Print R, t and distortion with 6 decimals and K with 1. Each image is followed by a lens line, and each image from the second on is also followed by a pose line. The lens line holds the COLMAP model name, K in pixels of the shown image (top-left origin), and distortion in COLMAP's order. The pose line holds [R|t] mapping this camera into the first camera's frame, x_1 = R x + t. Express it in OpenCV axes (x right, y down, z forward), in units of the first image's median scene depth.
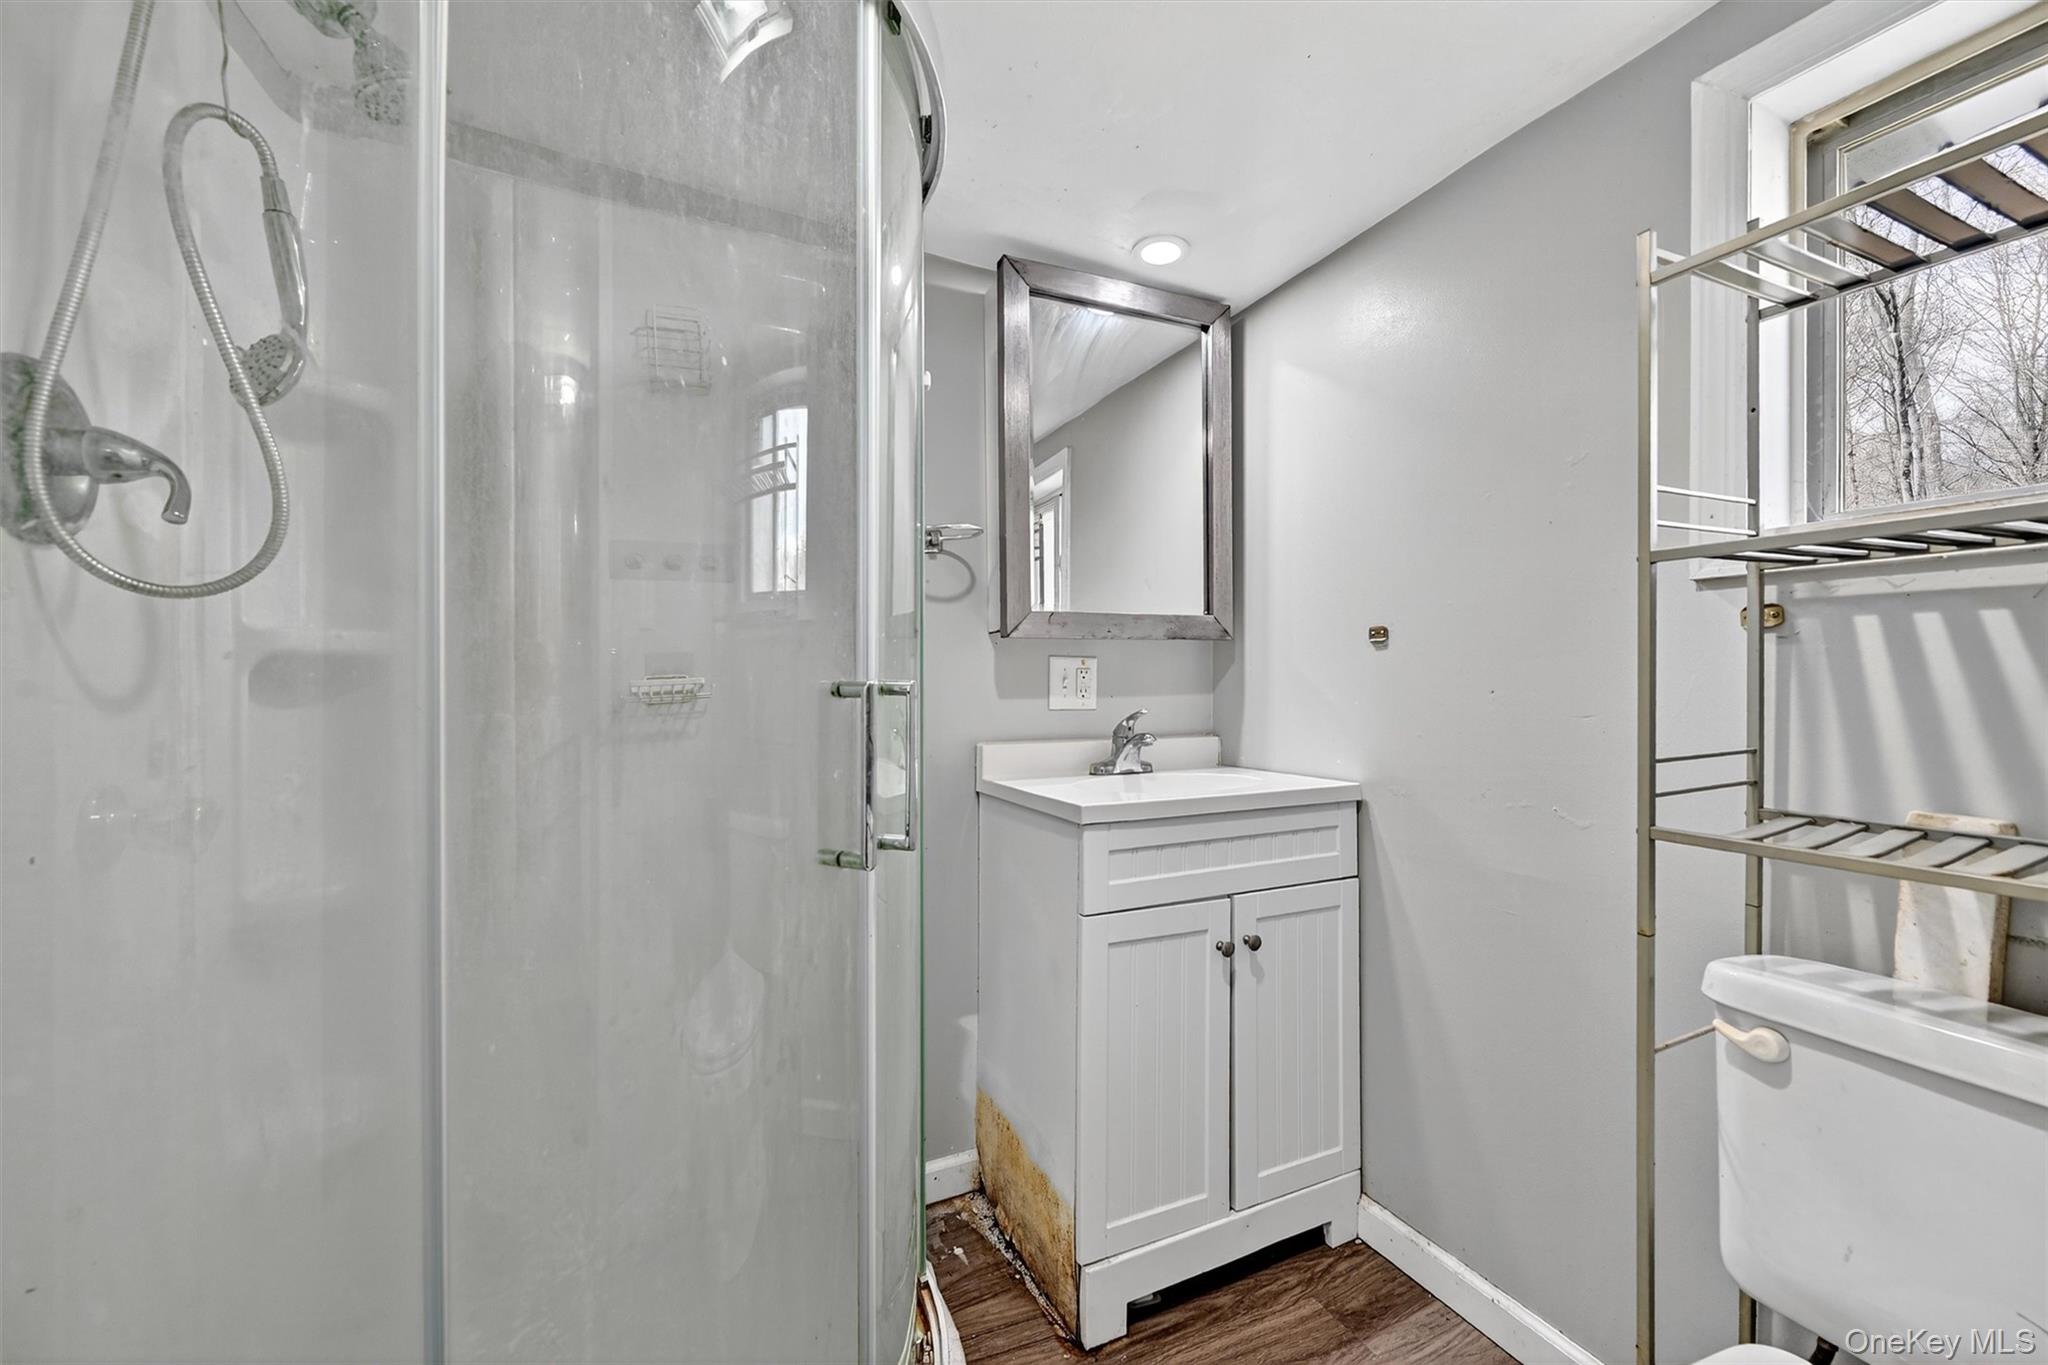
lens RADIAL K [[806.5, 0, 1029.9], [0, 806.5, 694.8], [0, 0, 1]] dist [-0.001312, -0.000075]
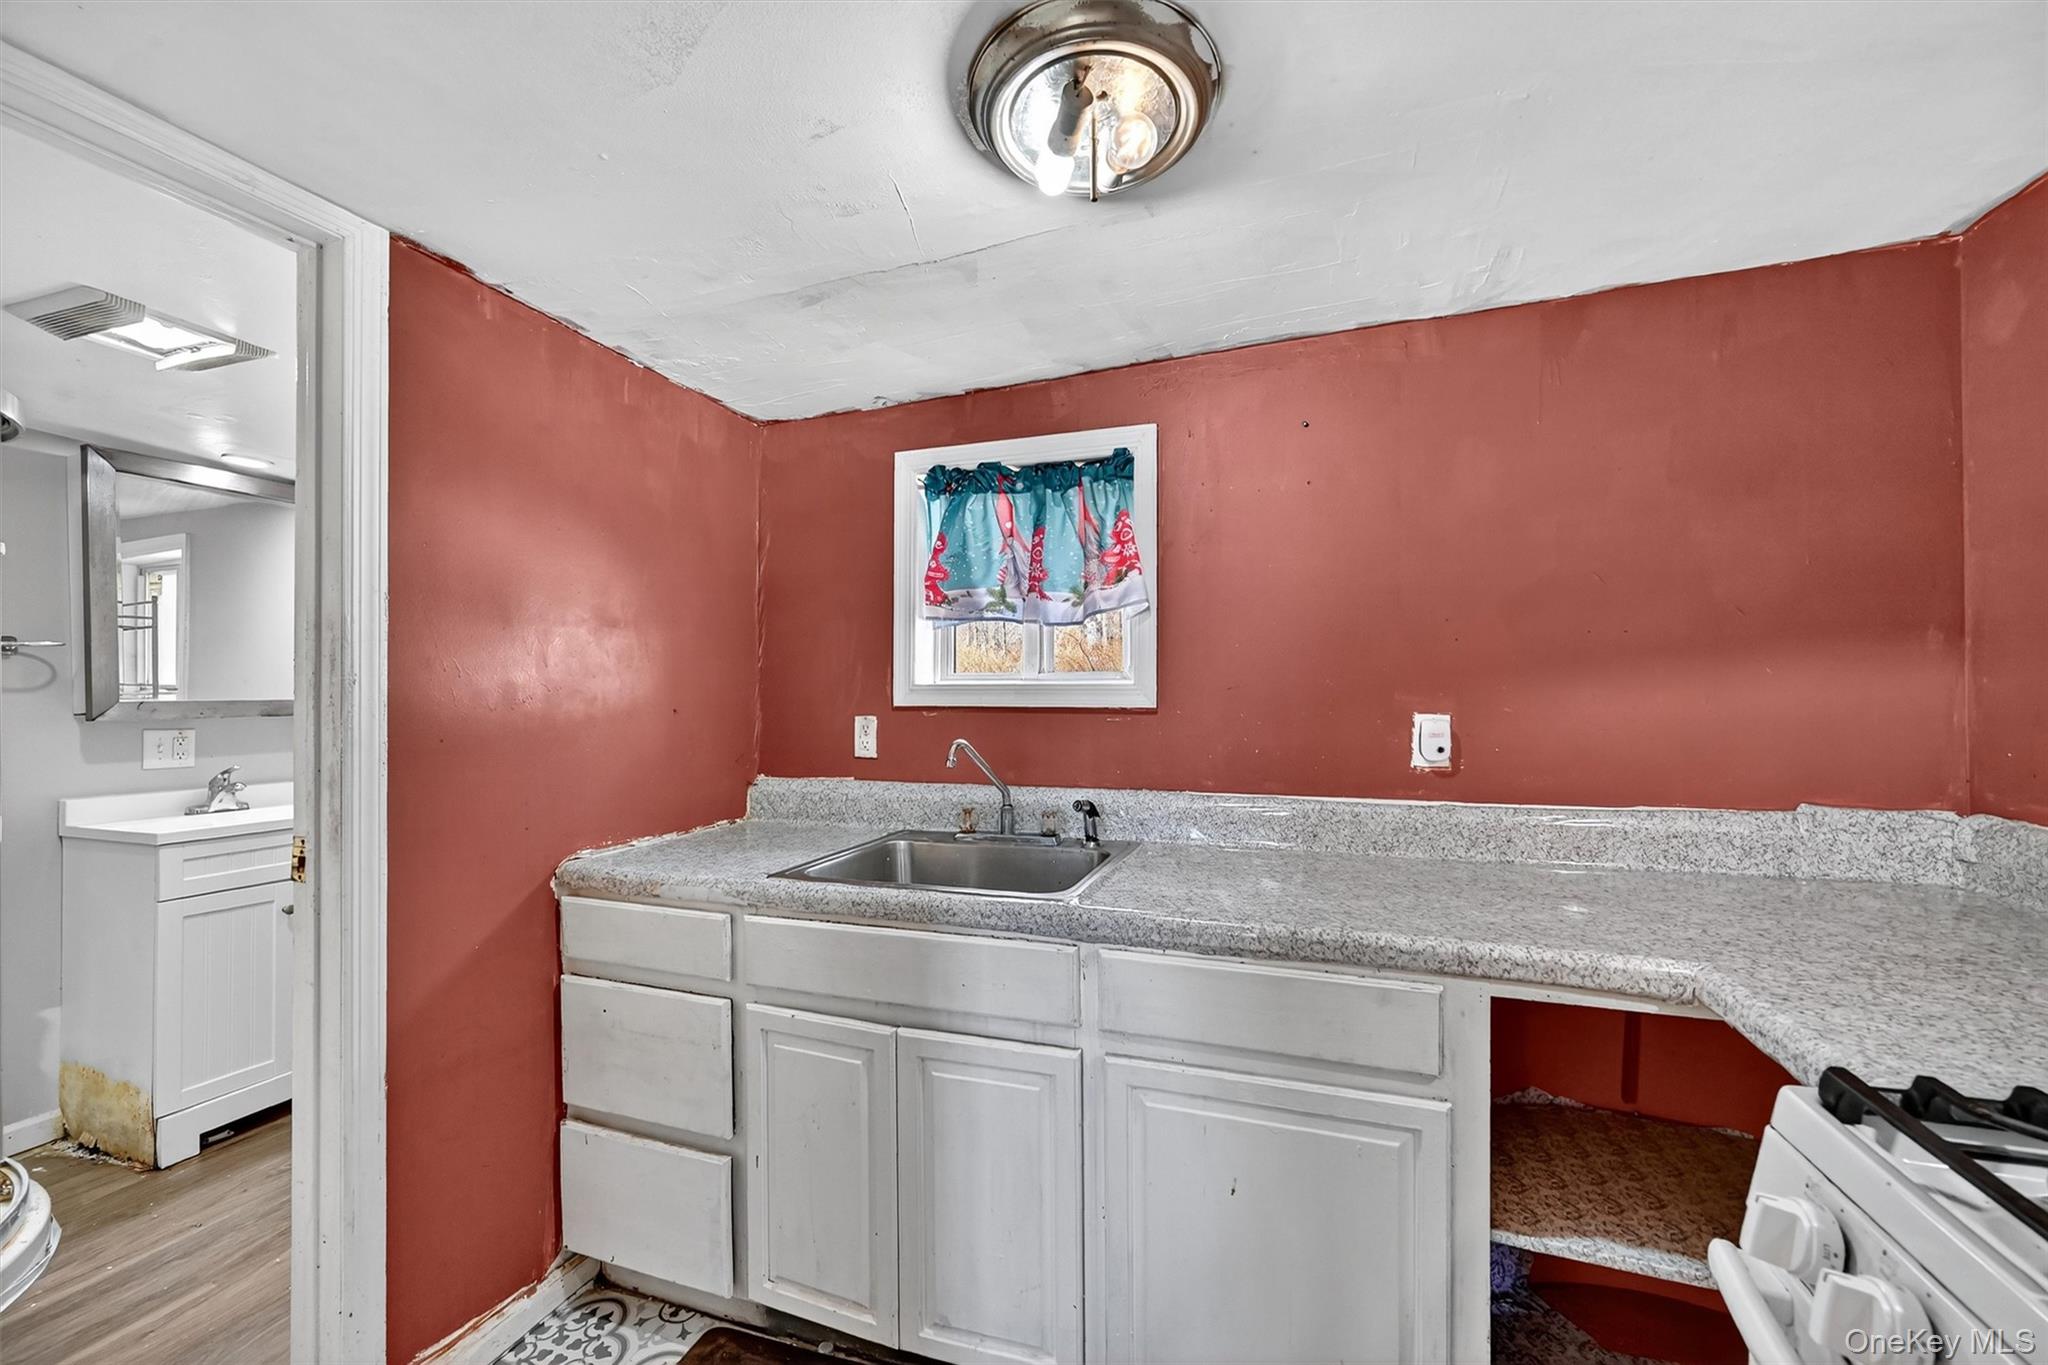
lens RADIAL K [[818.0, 0, 1021.2], [0, 818.0, 707.7], [0, 0, 1]] dist [0.001956, 0.000100]
pose [[0.707777, -0.002491, 0.706431, 0.100078], [0.007762, 0.999961, -0.004250, -0.071070], [-0.706393, 0.008491, 0.707769, -1.061622]]
